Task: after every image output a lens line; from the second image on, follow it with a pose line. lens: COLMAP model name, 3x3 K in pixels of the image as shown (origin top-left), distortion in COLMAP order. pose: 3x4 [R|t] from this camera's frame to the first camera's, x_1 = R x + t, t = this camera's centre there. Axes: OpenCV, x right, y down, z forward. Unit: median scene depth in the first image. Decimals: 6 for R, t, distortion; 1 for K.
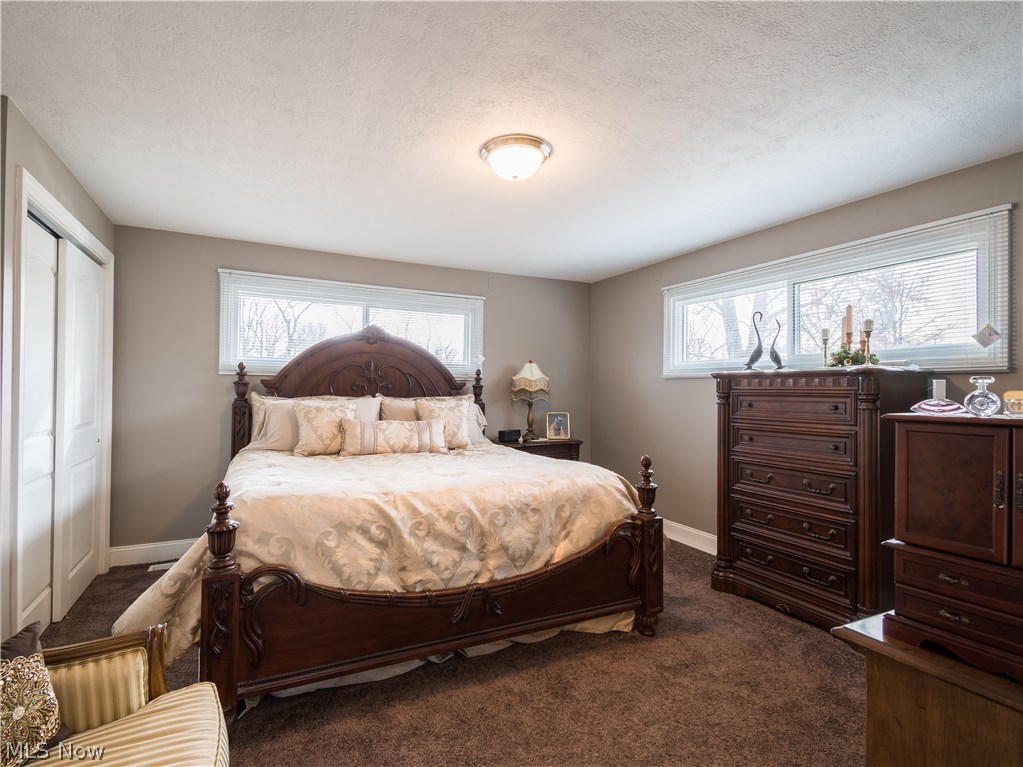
lens RADIAL K [[534.9, 0, 511.5], [0, 534.9, 383.5], [0, 0, 1]] dist [0.027943, -0.000161]
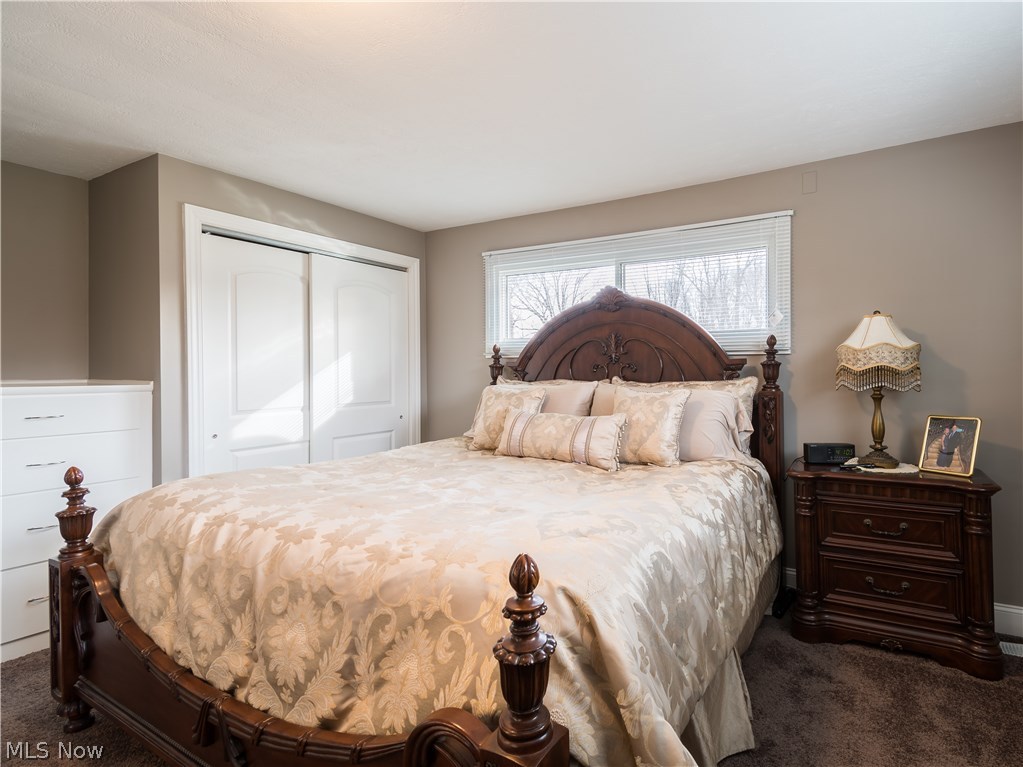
lens RADIAL K [[534.9, 0, 511.5], [0, 534.9, 383.5], [0, 0, 1]] dist [0.027943, -0.000161]
pose [[0.549425, 0.007671, -0.835508, 0.320042], [0.018952, 0.999586, 0.021640, 0.009431], [0.835328, -0.027724, 0.549052, 0.492940]]
